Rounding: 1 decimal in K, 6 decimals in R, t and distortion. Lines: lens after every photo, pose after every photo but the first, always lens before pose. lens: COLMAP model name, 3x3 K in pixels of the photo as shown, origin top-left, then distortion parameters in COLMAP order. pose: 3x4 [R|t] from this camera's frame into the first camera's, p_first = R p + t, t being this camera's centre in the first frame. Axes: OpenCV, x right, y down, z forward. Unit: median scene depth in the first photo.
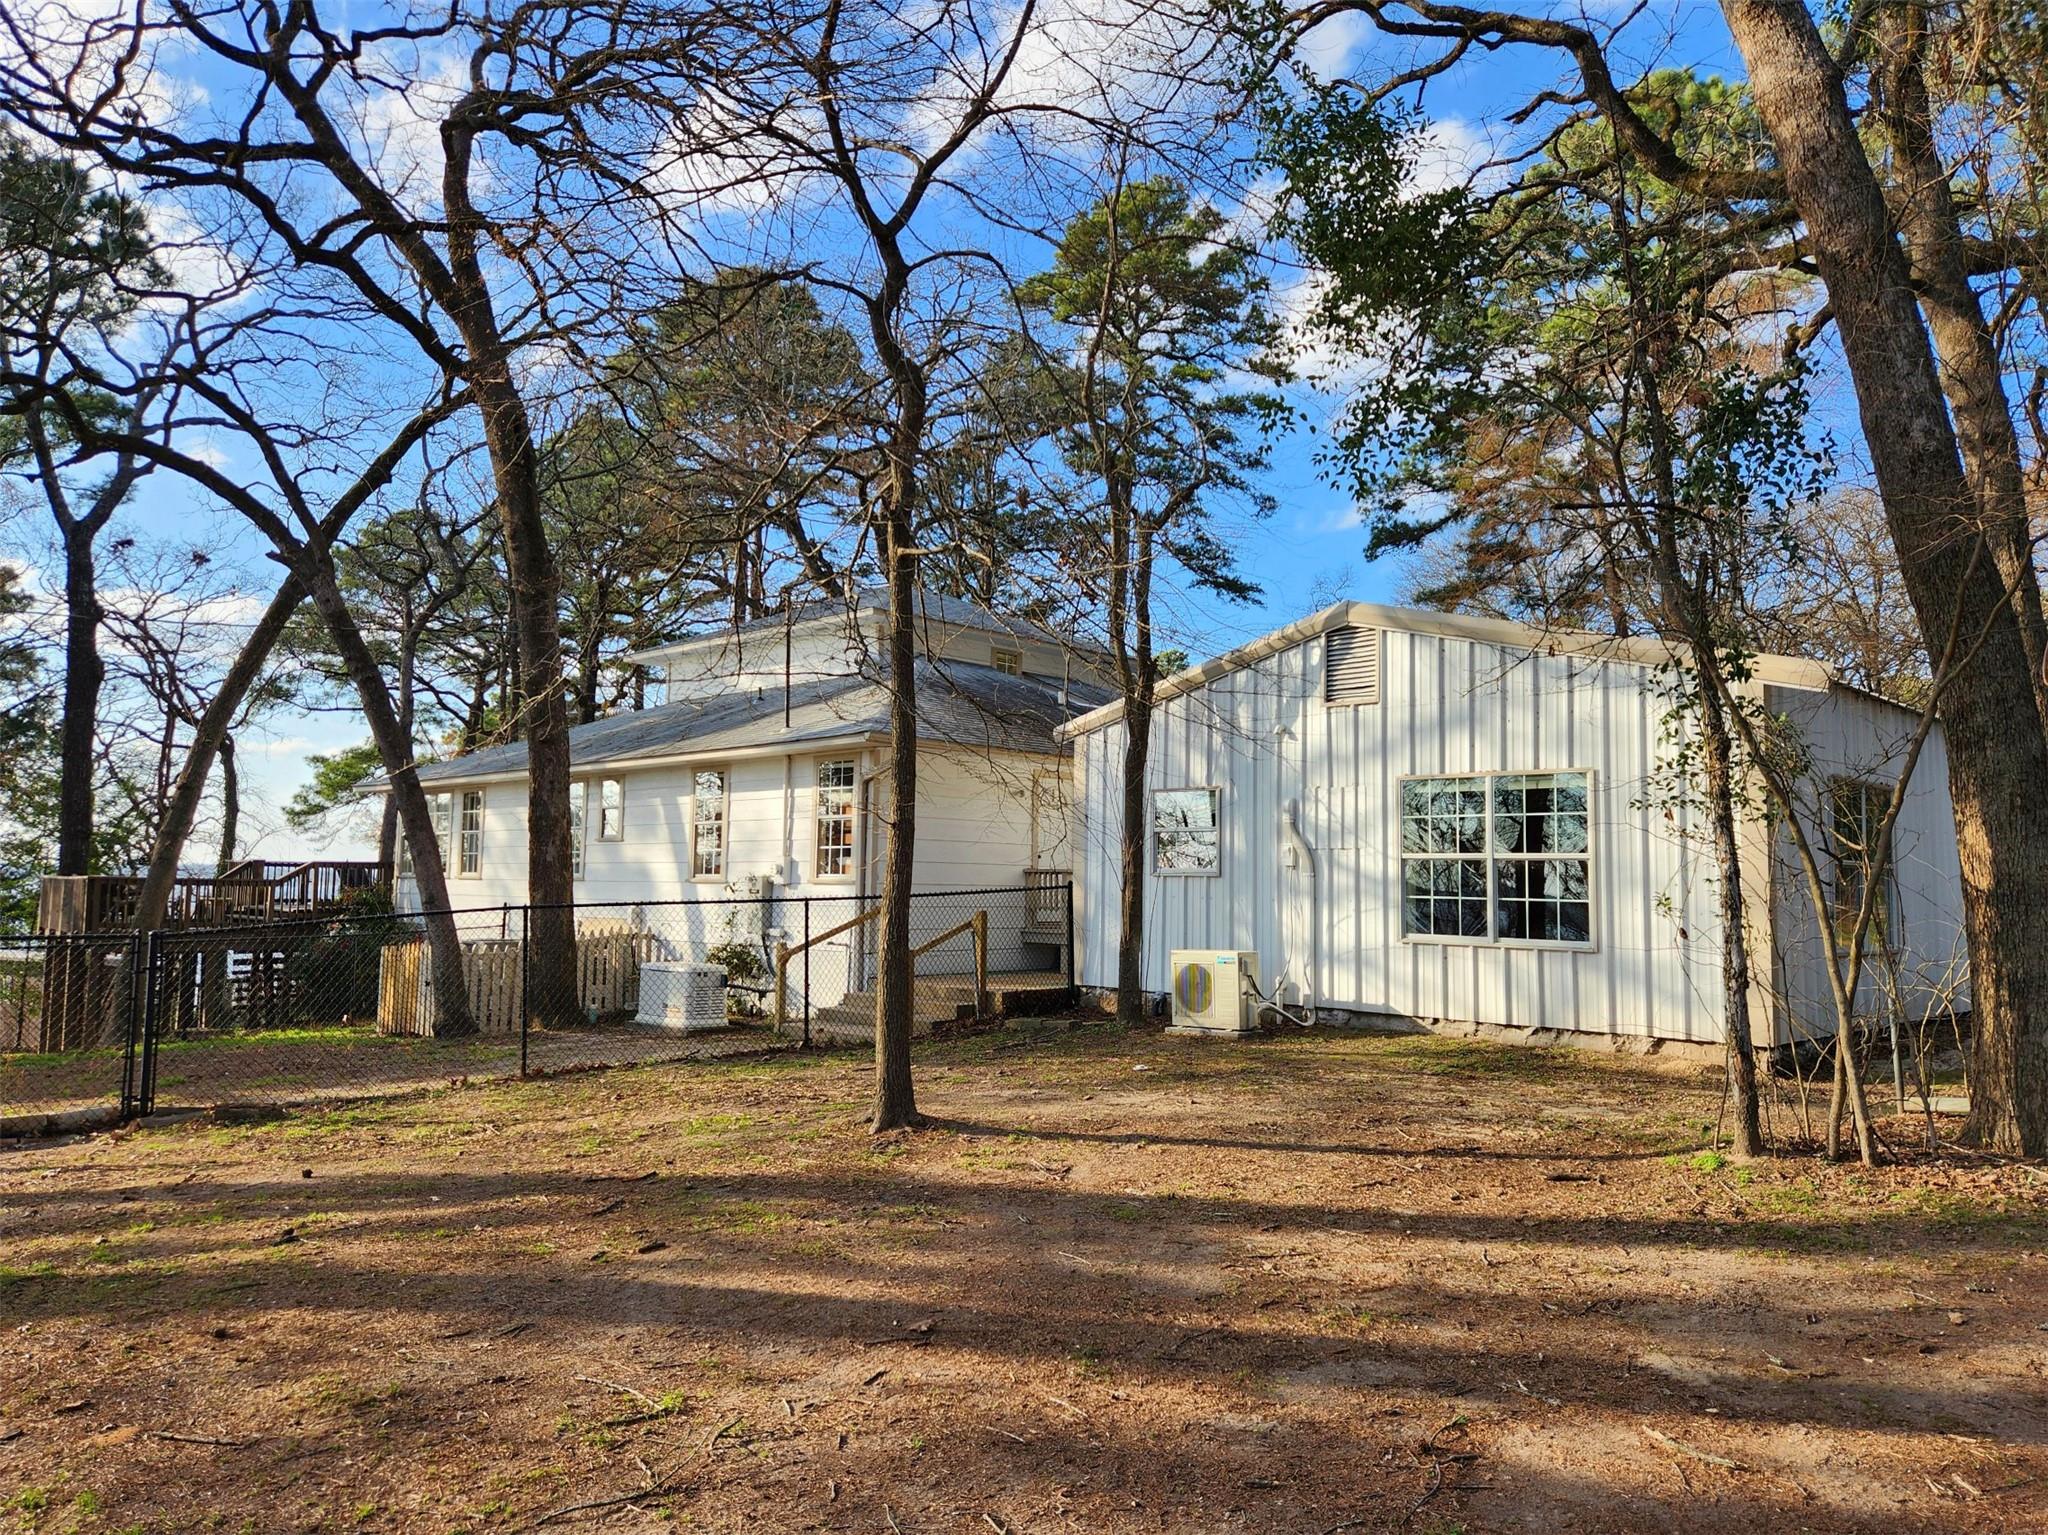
lens RADIAL K [[1389.3, 0, 1029.0], [0, 1389.3, 766.5], [0, 0, 1]] dist [0.046510, -0.018331]
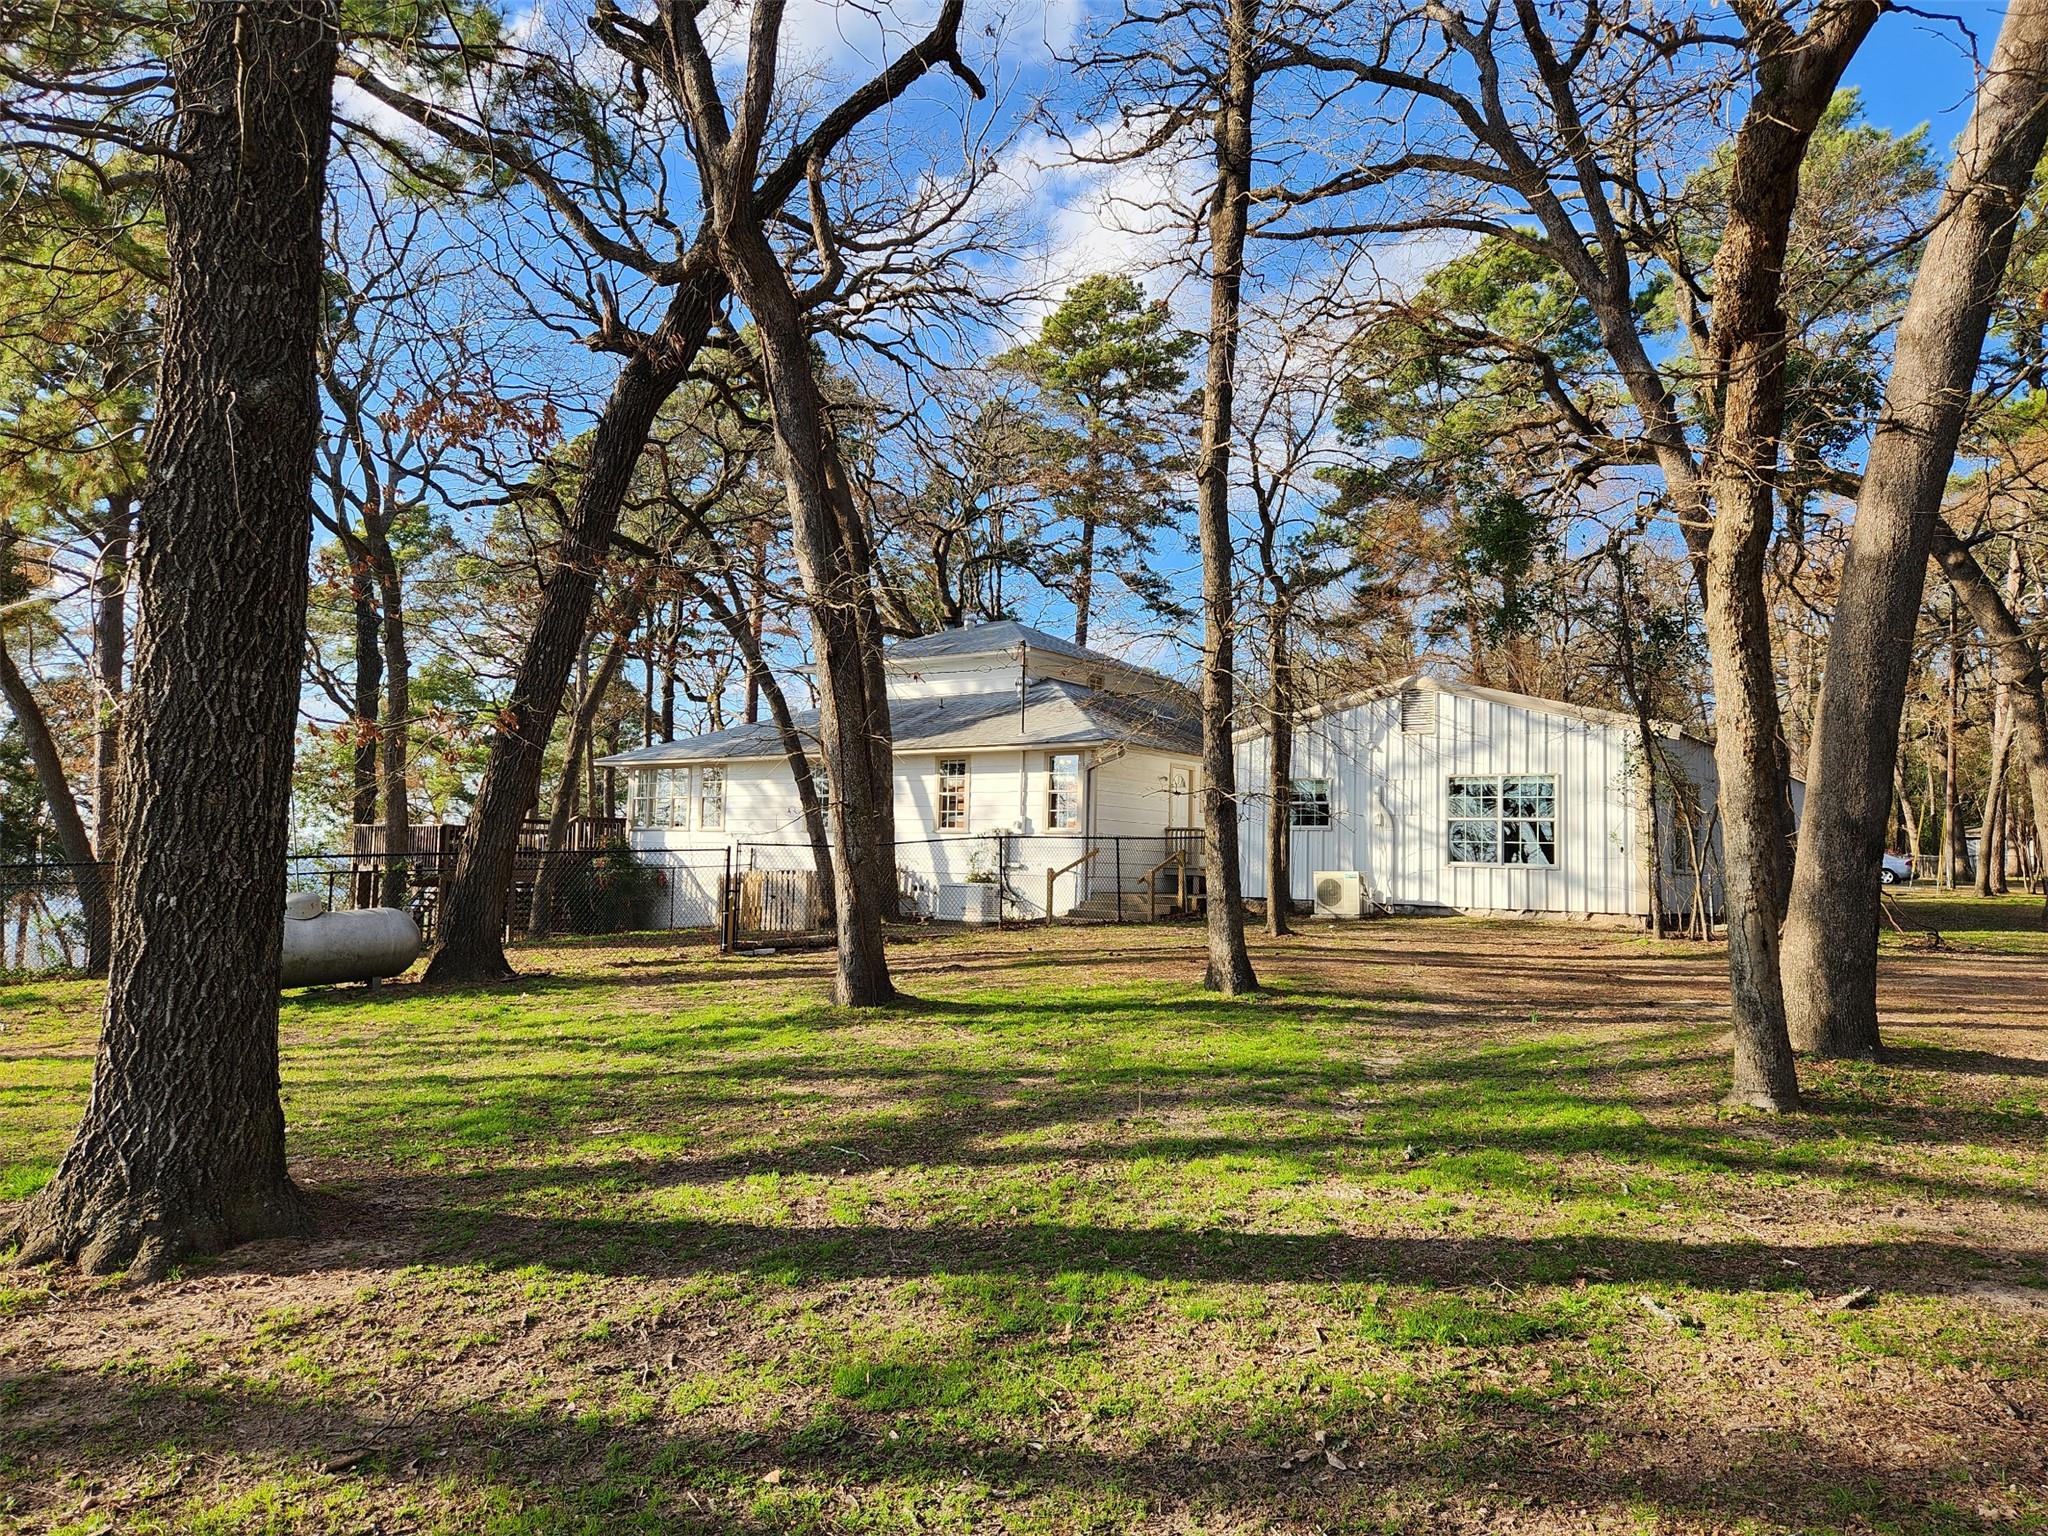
lens RADIAL K [[1389.3, 0, 1019.3], [0, 1389.3, 770.3], [0, 0, 1]] dist [0.046510, -0.018331]
pose [[0.990488, 0.022215, 0.135792, -0.501728], [-0.024615, 0.999569, 0.016025, -0.014020], [-0.135377, -0.019215, 0.990608, -0.676904]]
